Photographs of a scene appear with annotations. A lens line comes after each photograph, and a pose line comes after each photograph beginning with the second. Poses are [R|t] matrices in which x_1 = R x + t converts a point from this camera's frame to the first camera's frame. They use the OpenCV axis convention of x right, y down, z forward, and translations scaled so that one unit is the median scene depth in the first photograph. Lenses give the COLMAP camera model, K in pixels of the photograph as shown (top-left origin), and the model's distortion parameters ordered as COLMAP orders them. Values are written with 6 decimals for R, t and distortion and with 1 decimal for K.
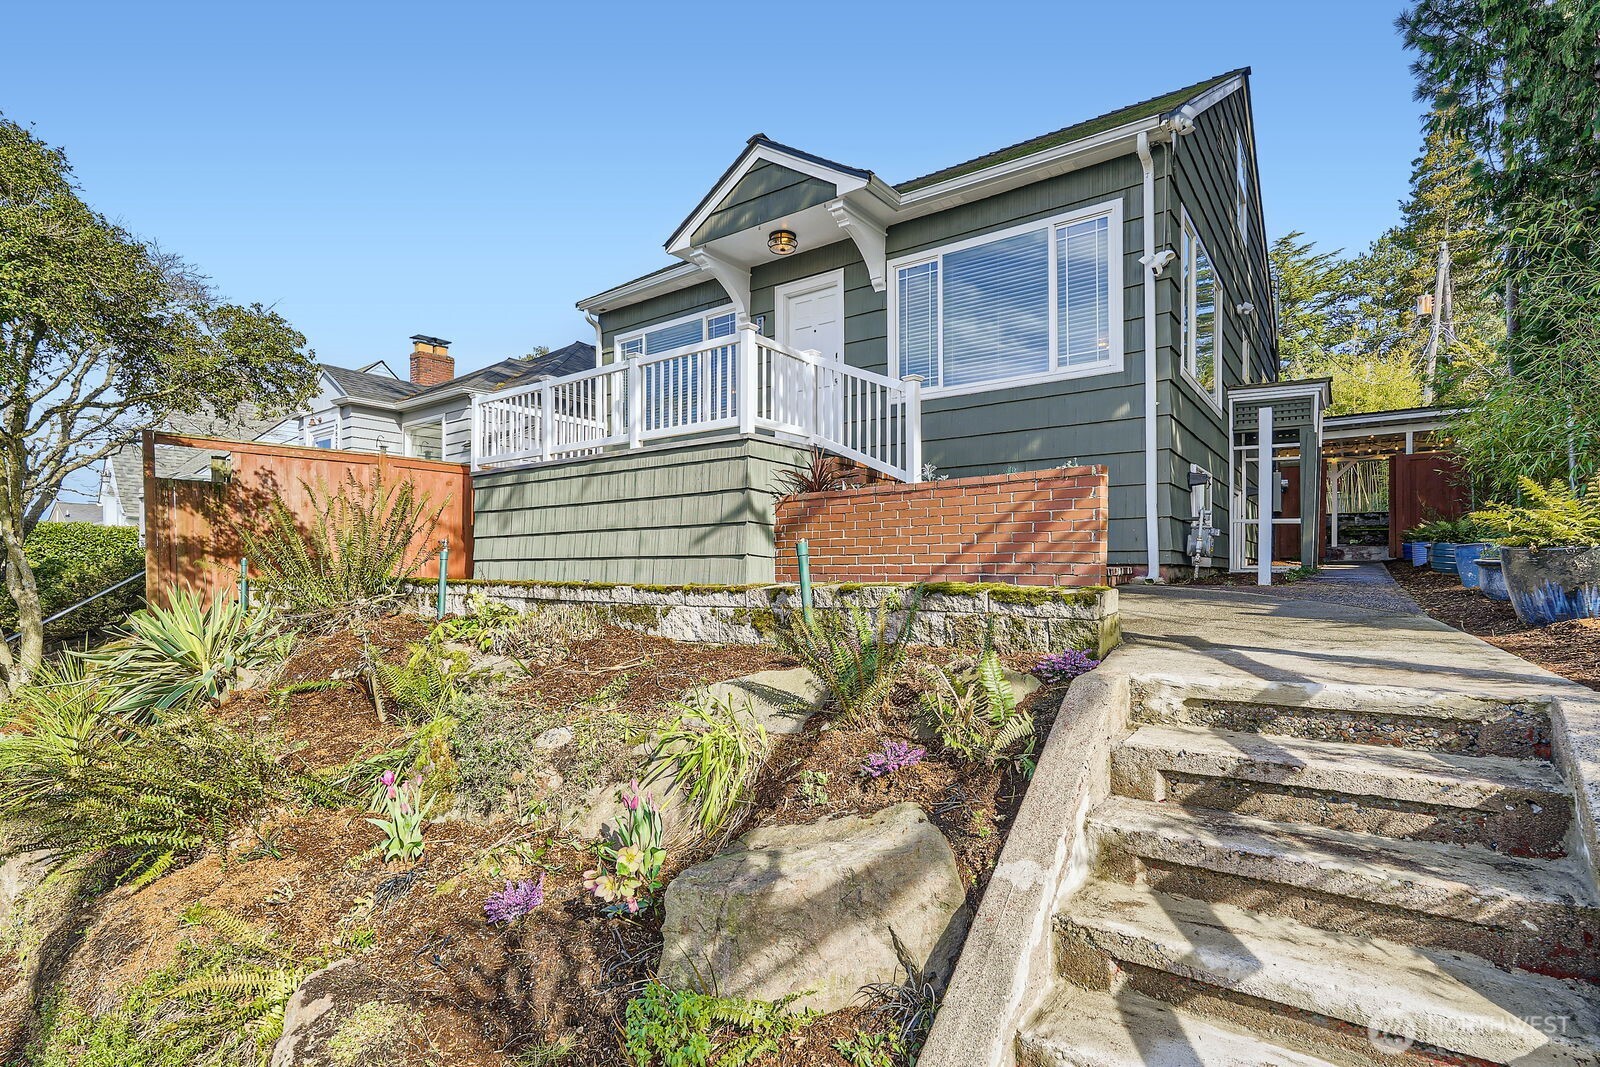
lens RADIAL K [[770.3, 0, 804.1], [0, 770.3, 568.5], [0, 0, 1]] dist [-0.004836, -0.000419]
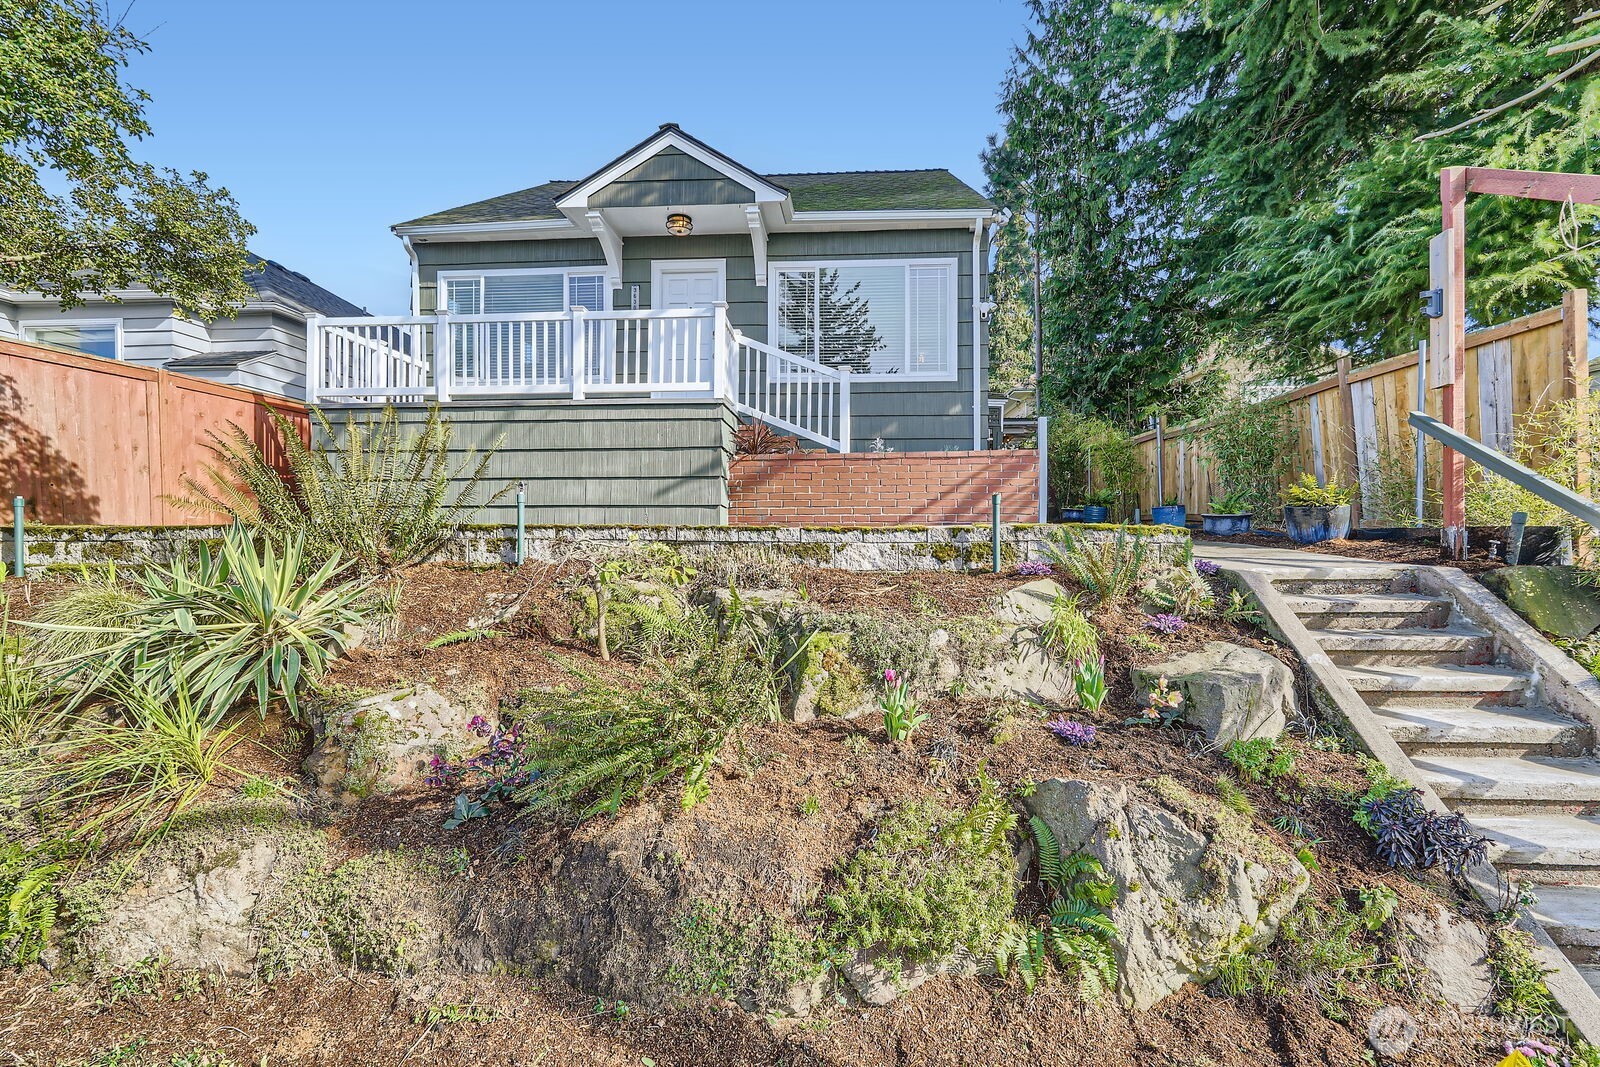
lens RADIAL K [[719.9, 0, 798.7], [0, 719.9, 532.5], [0, 0, 1]] dist [-0.003461, 0.000848]
pose [[0.842337, 0.000341, 0.538952, -0.542437], [-0.003306, 0.999984, 0.004536, 0.016550], [-0.538942, -0.005603, 0.842325, 0.041878]]
